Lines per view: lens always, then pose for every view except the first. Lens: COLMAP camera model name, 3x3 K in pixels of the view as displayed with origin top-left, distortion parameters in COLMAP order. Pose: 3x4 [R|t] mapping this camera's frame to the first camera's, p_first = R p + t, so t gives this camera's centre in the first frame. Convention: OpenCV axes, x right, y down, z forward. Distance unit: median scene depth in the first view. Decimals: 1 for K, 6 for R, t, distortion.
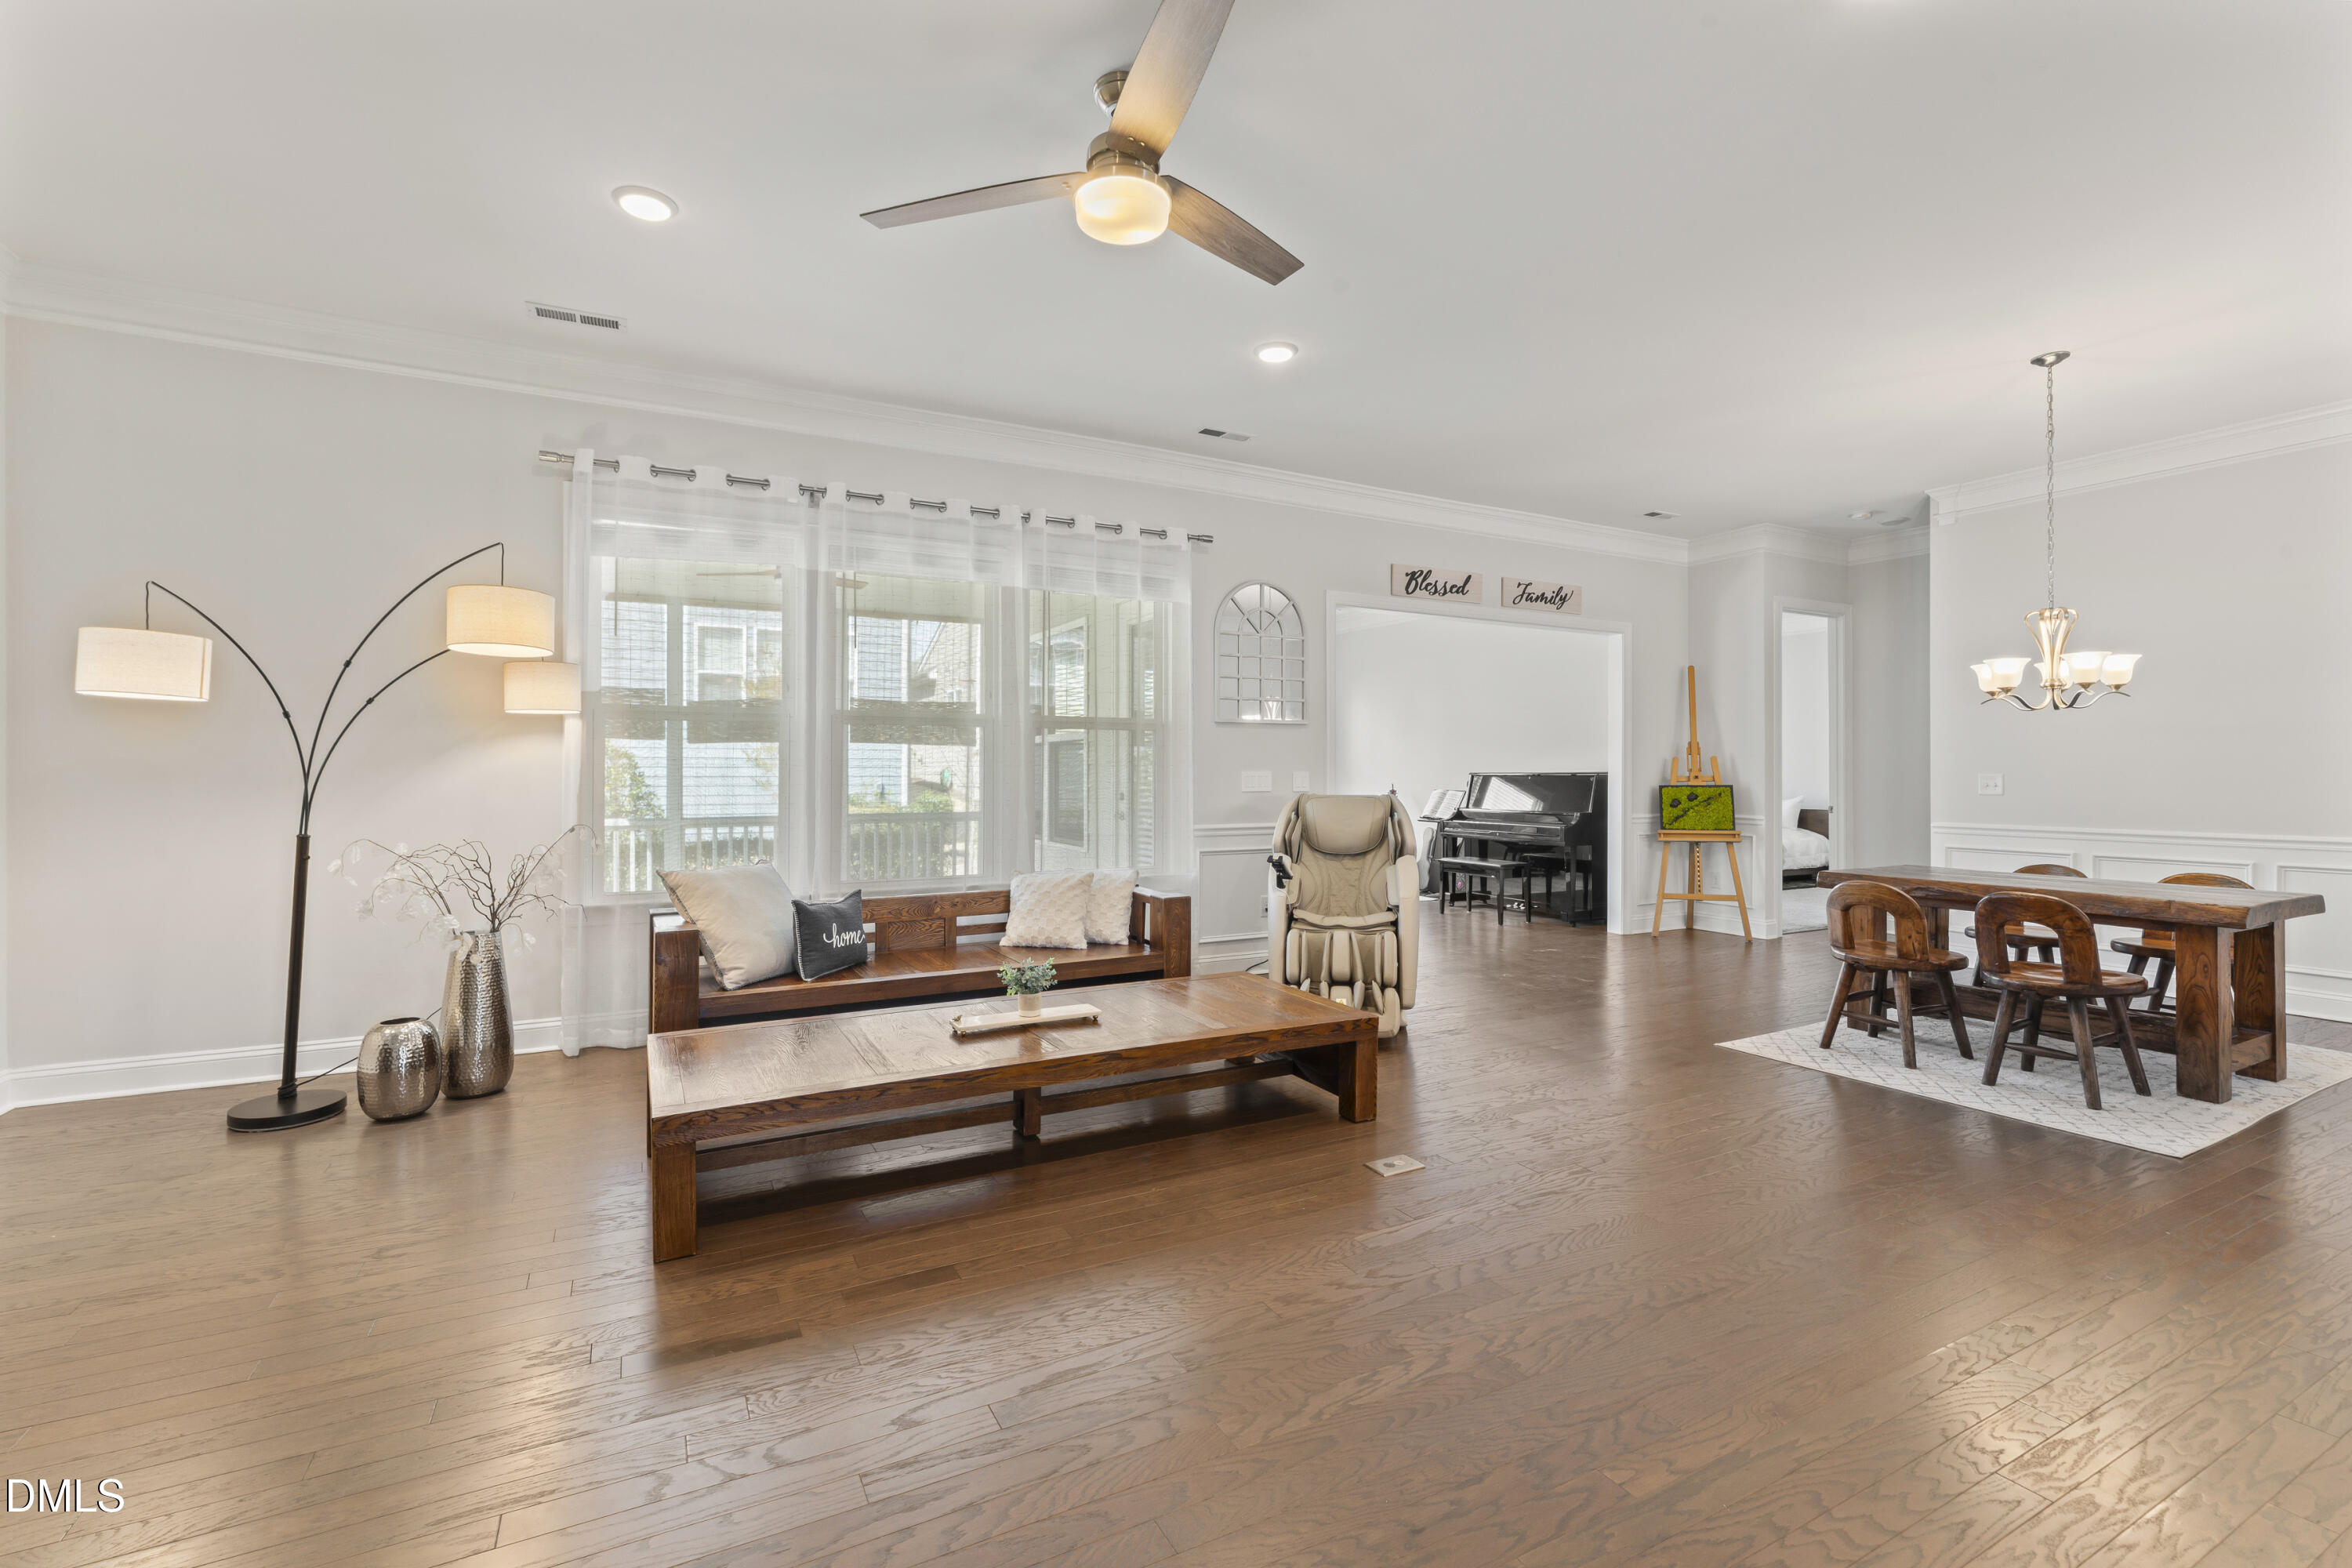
lens RADIAL K [[1008.5, 0, 1170.1], [0, 1008.5, 768.9], [0, 0, 1]] dist [-0.000416, 0.000001]
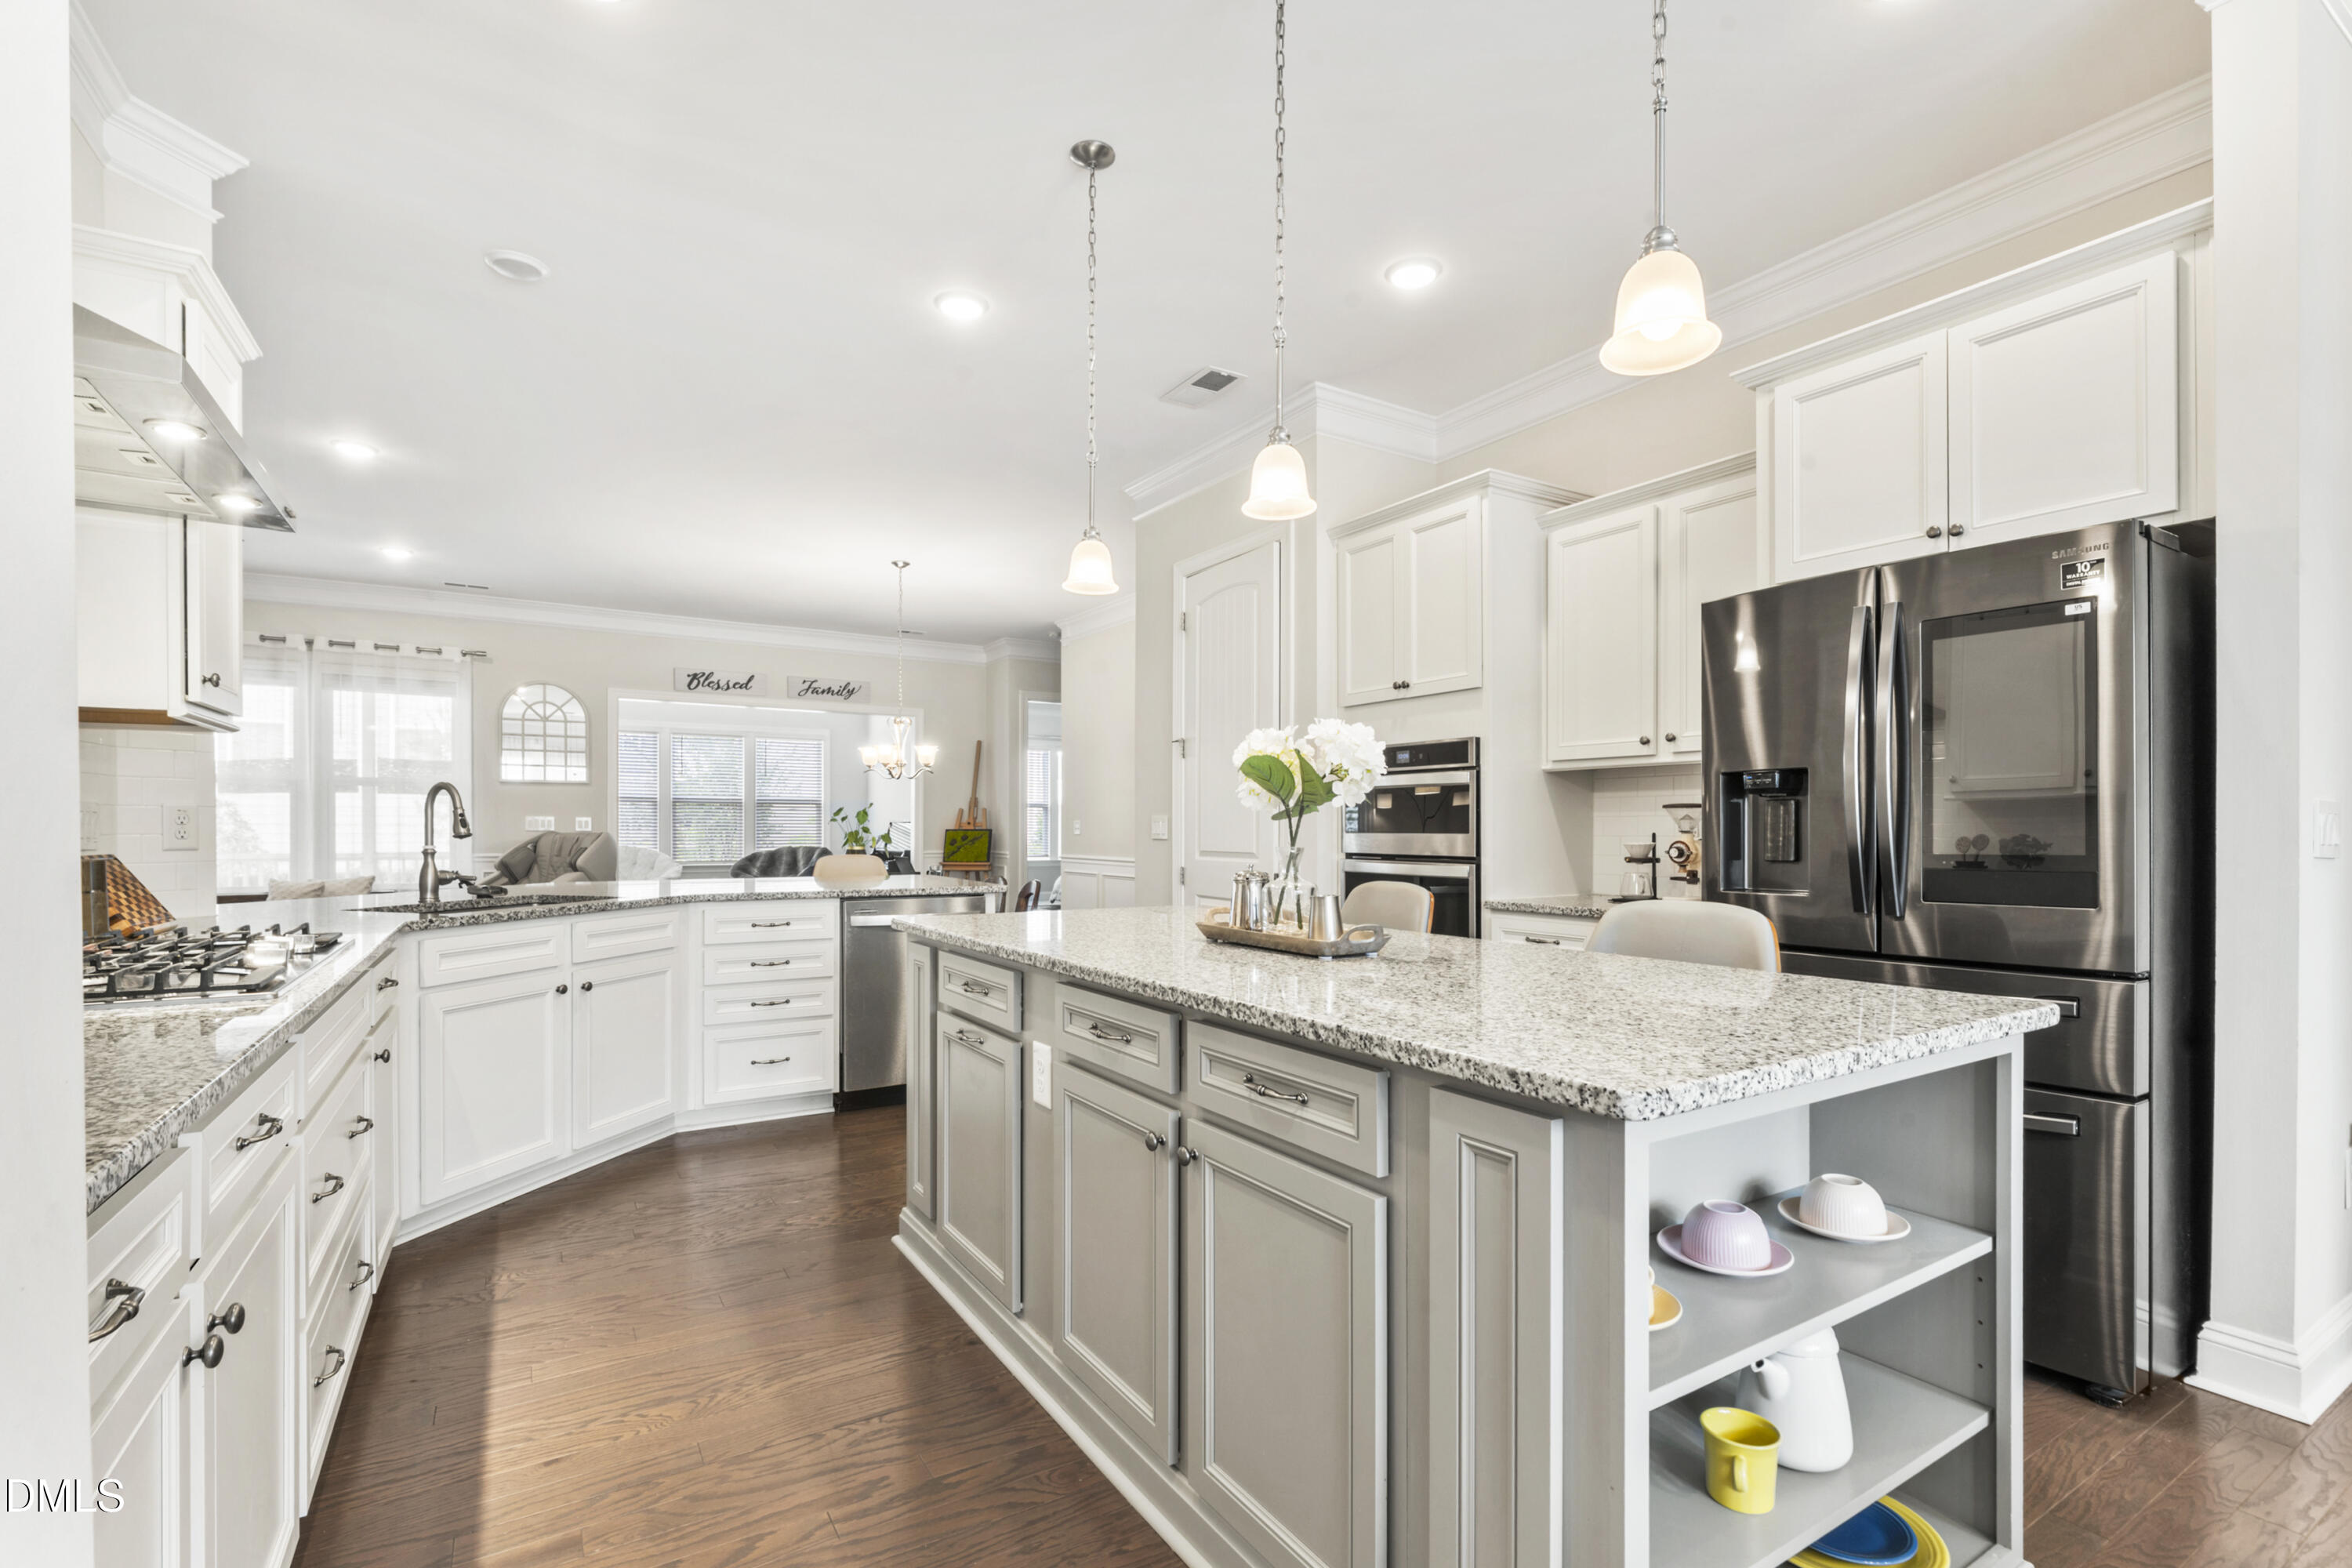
lens RADIAL K [[1065.8, 0, 1181.7], [0, 1065.8, 835.4], [0, 0, 1]] dist [-0.000980, -0.000181]
pose [[0.997292, 0.002700, 0.073489, 1.099129], [-0.003510, 0.999934, 0.010896, 0.011449], [-0.073455, -0.011124, 0.997237, -0.700042]]
